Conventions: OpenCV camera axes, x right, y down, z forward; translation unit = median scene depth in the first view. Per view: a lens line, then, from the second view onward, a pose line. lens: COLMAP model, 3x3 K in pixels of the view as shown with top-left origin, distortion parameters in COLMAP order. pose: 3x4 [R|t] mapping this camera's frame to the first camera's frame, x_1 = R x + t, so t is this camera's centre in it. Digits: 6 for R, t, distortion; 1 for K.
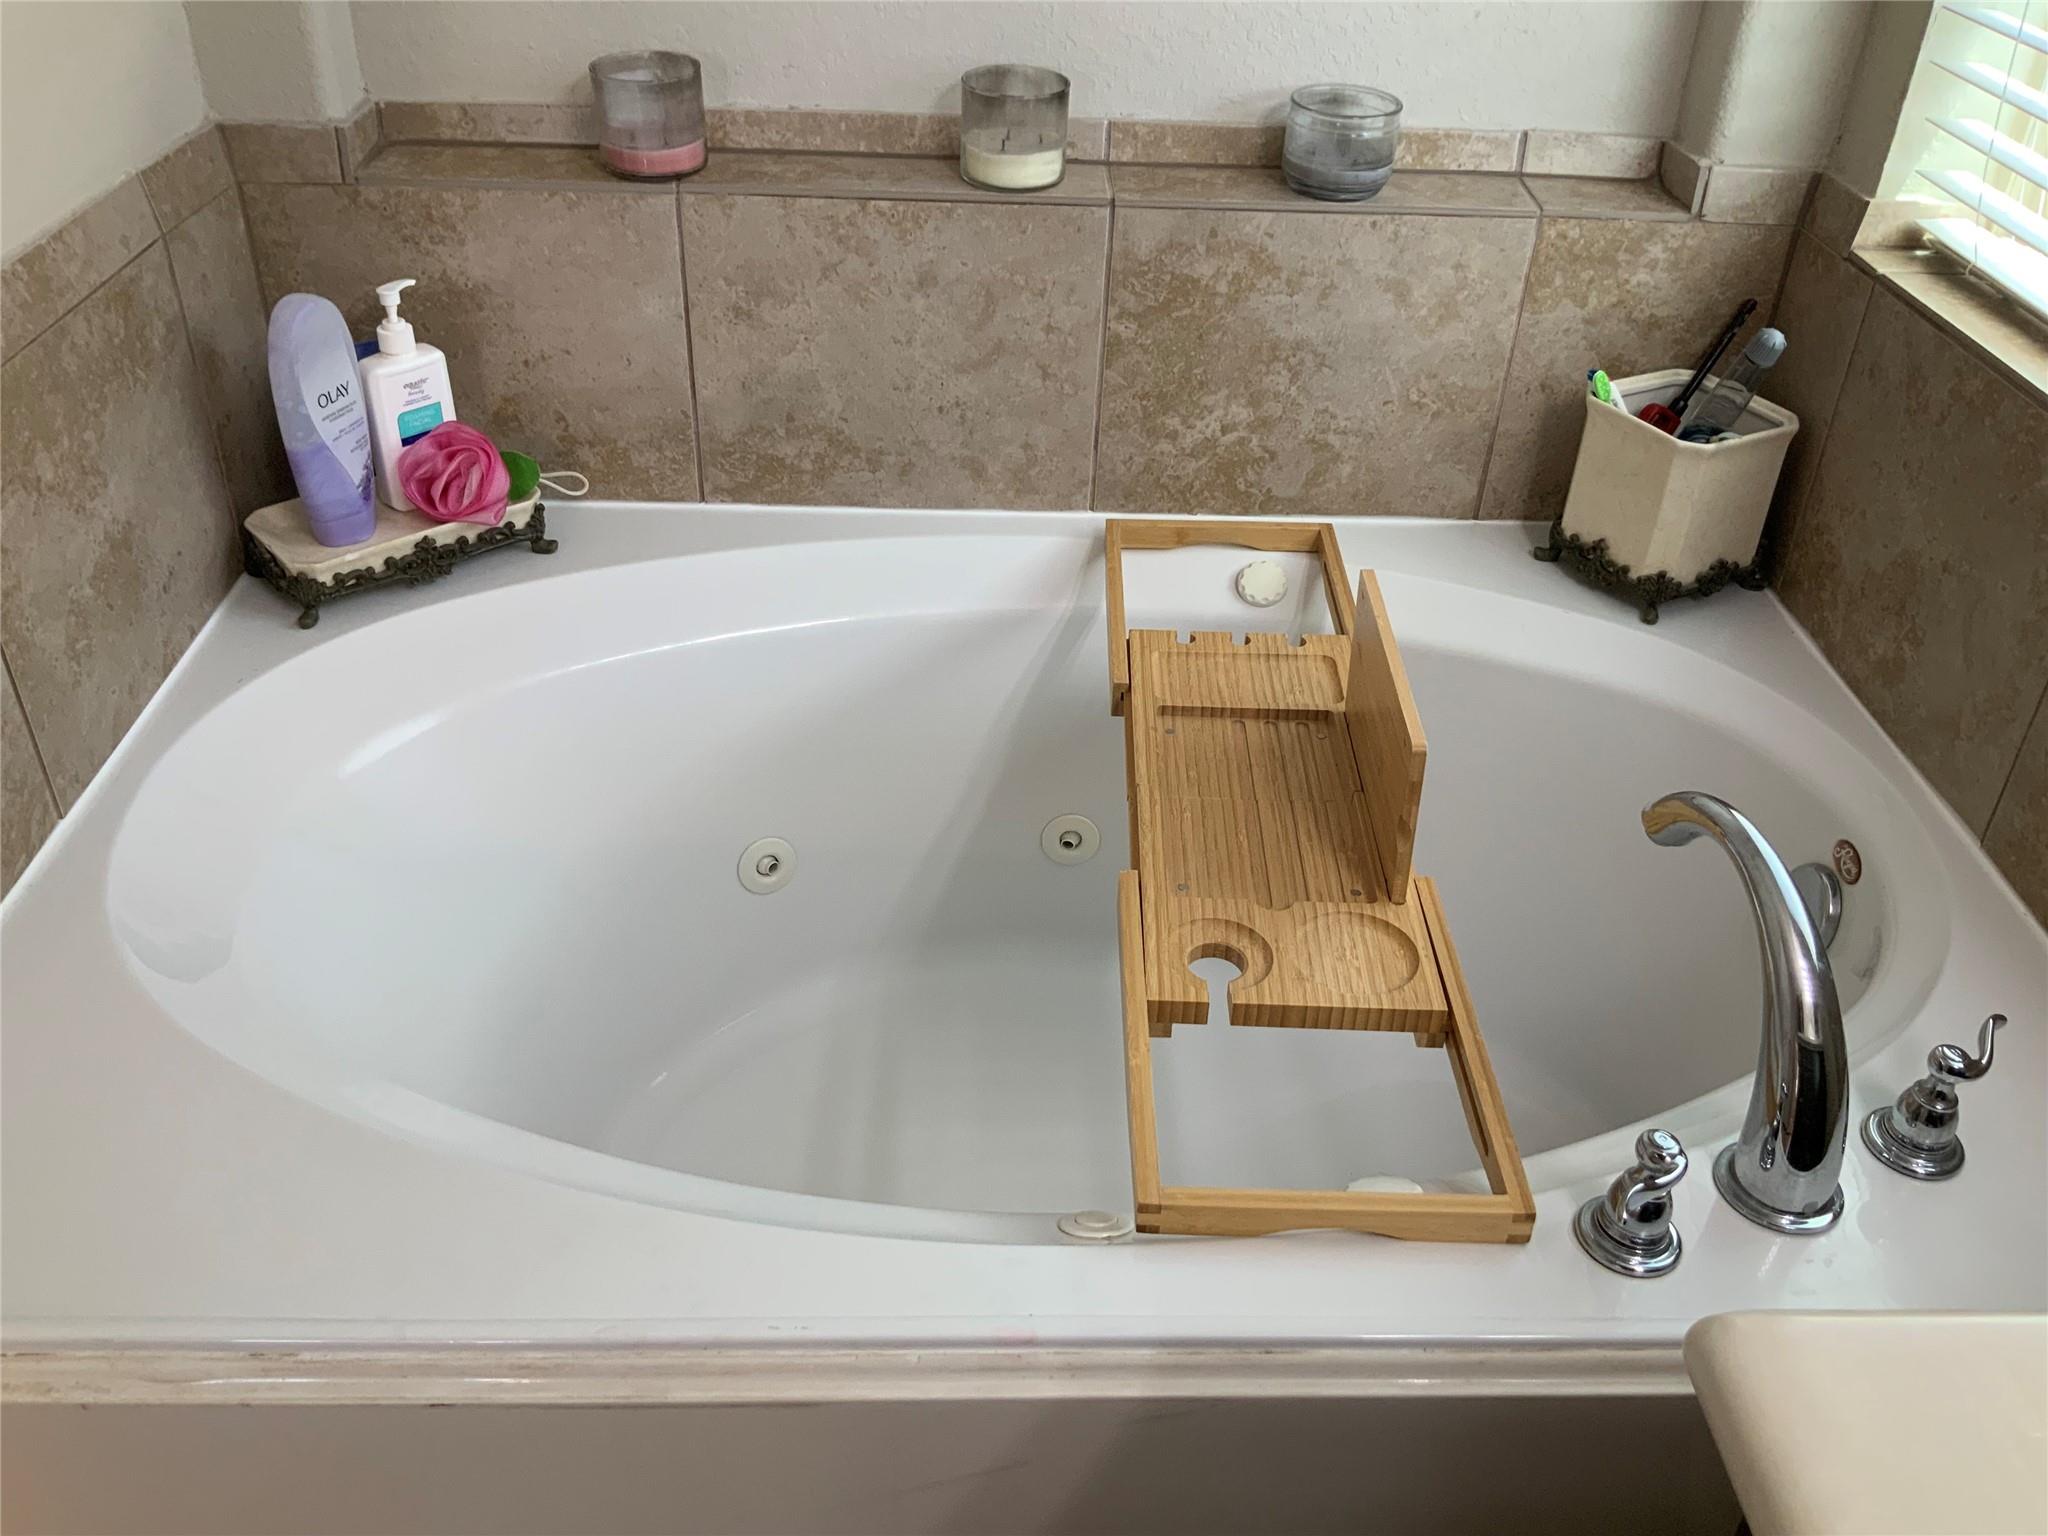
lens RADIAL K [[1688.0, 0, 1009.3], [0, 1688.0, 763.0], [0, 0, 1]] dist [0.144212, -0.295853]
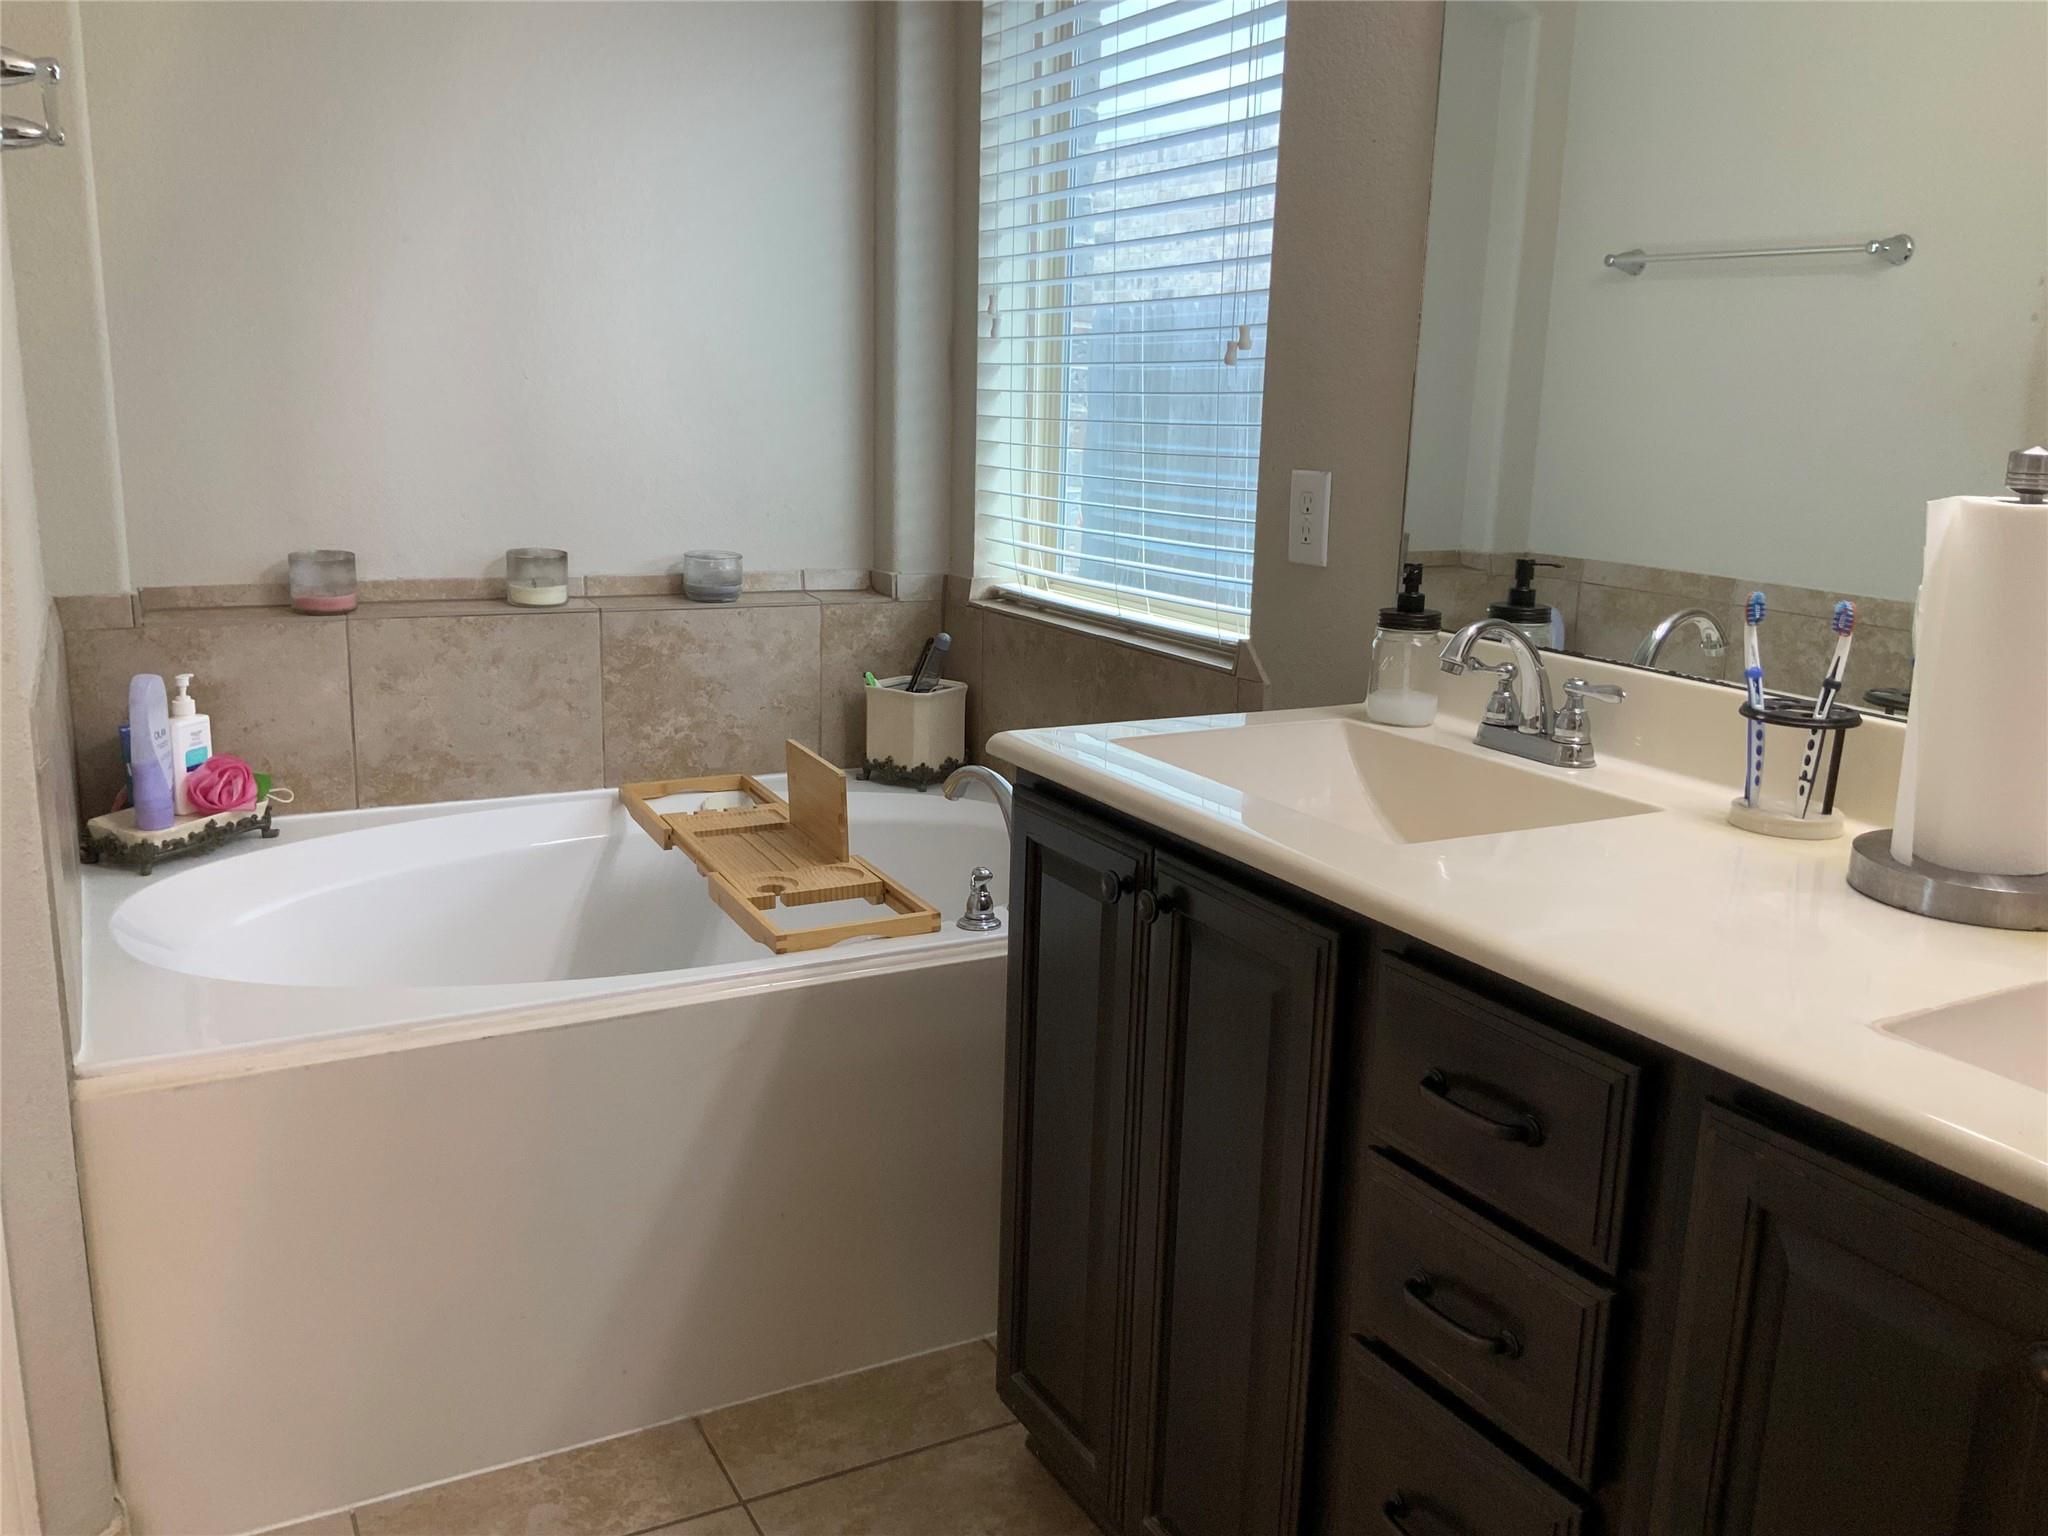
lens RADIAL K [[1692.9, 0, 1025.3], [0, 1692.9, 762.1], [0, 0, 1]] dist [0.060686, -0.136911]
pose [[0.889615, -0.103523, 0.444823, -0.354209], [0.255720, 0.919890, -0.297337, 0.471381], [-0.378407, 0.378266, 0.844821, -0.637988]]
